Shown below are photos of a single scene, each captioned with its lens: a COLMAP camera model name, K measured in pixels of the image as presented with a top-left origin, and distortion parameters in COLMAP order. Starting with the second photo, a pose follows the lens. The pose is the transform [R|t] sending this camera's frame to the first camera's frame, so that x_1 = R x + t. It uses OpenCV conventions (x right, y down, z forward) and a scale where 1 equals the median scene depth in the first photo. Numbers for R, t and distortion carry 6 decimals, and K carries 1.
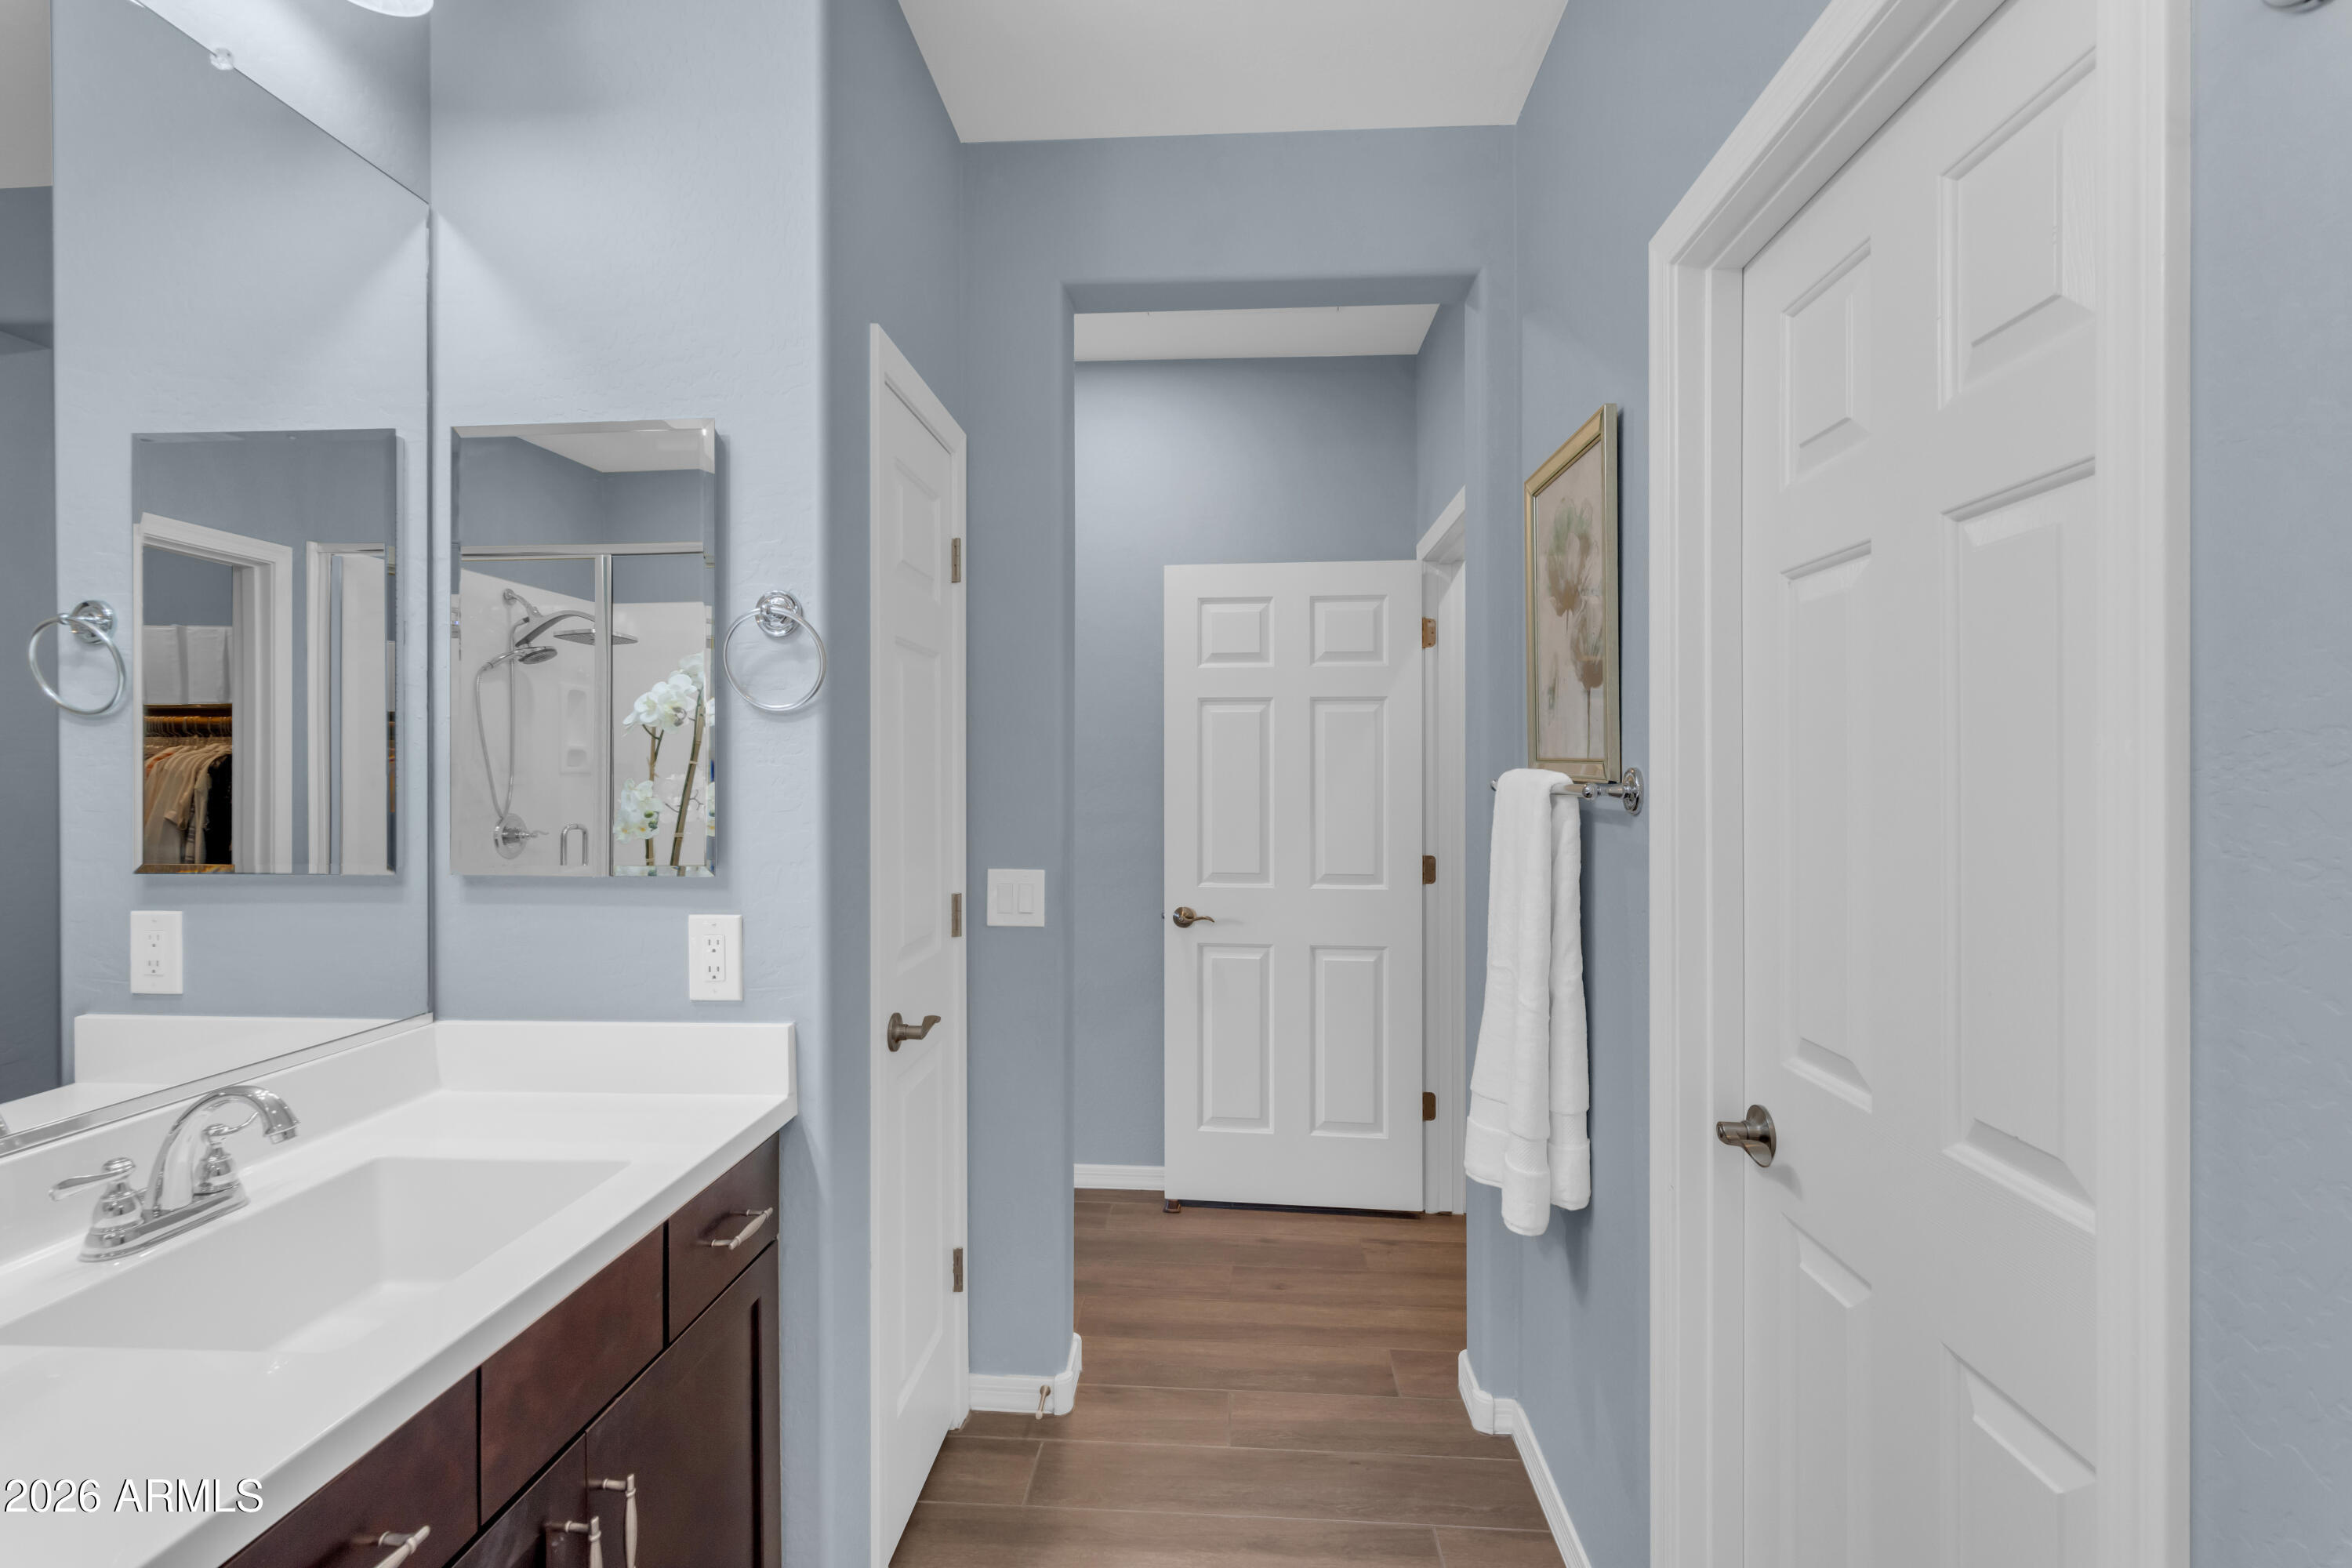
lens RADIAL K [[1131.0, 0, 1181.8], [0, 1131.0, 779.4], [0, 0, 1]] dist [0.006040, 0.000654]
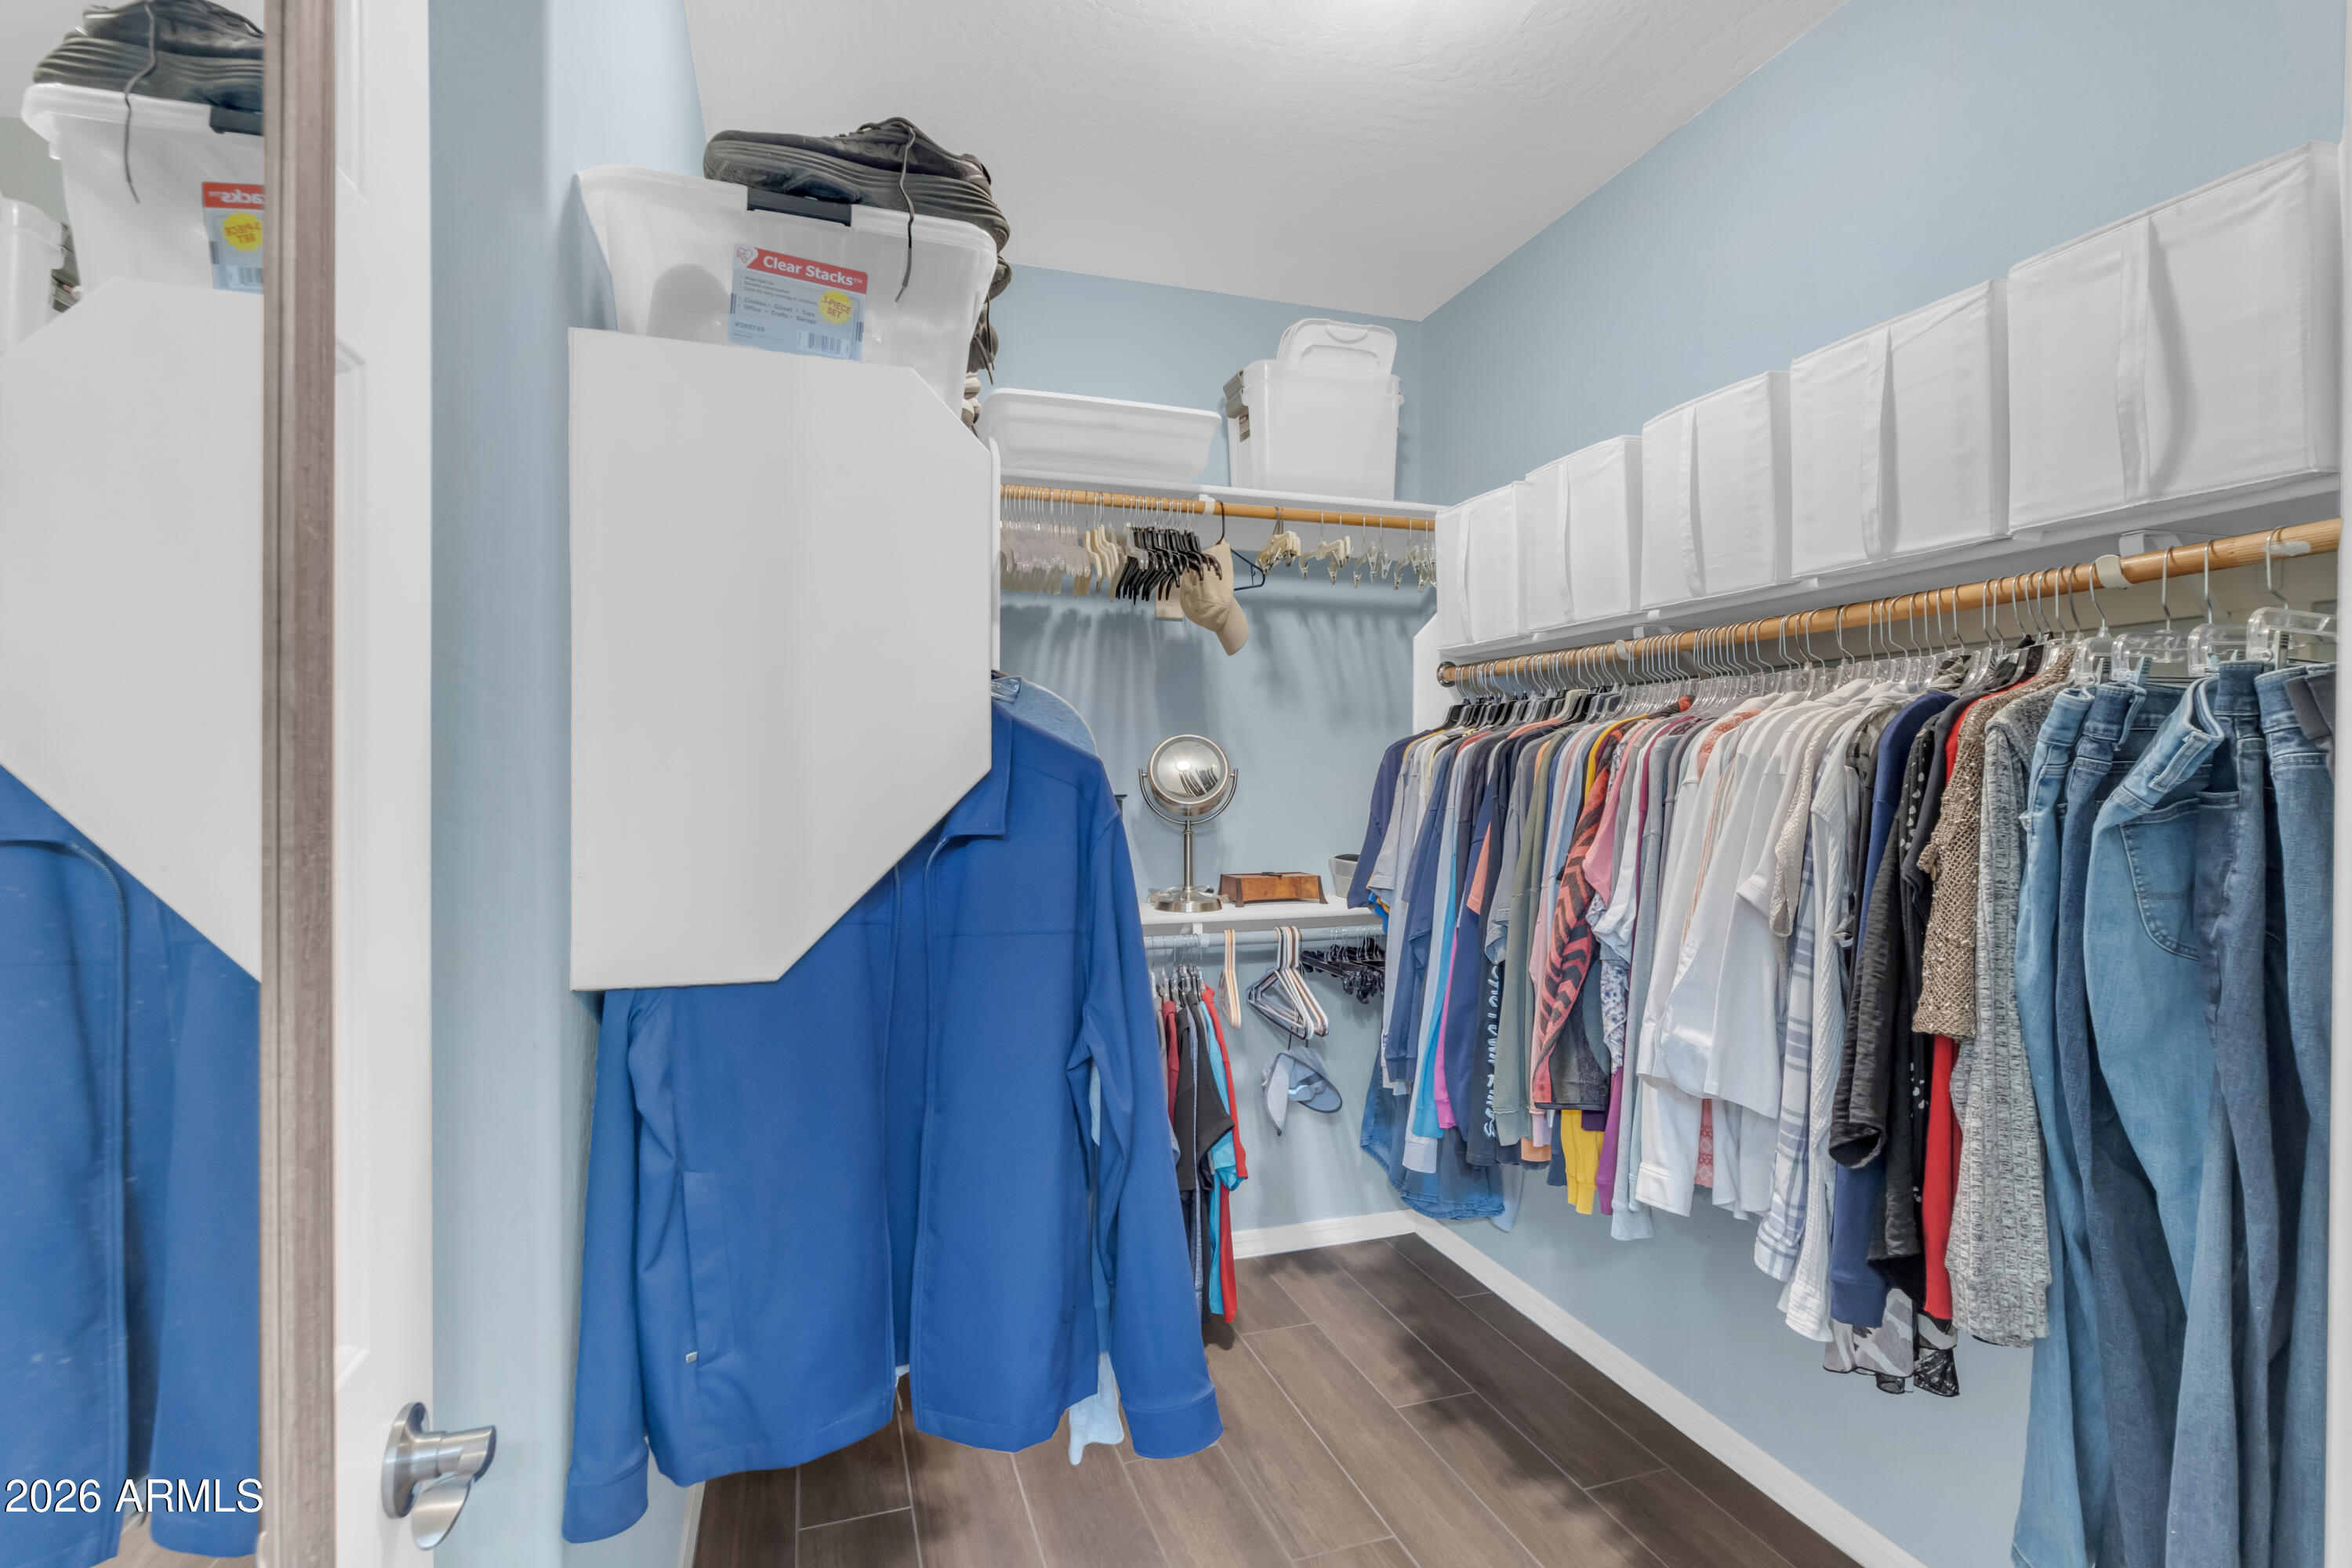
lens RADIAL K [[1131.0, 0, 1181.4], [0, 1131.0, 779.2], [0, 0, 1]] dist [0.006040, 0.000654]
pose [[0.369915, -0.001797, -0.929064, -0.611018], [-0.002357, 0.999993, -0.002872, 0.000321], [0.929063, 0.003252, 0.369908, 0.686180]]
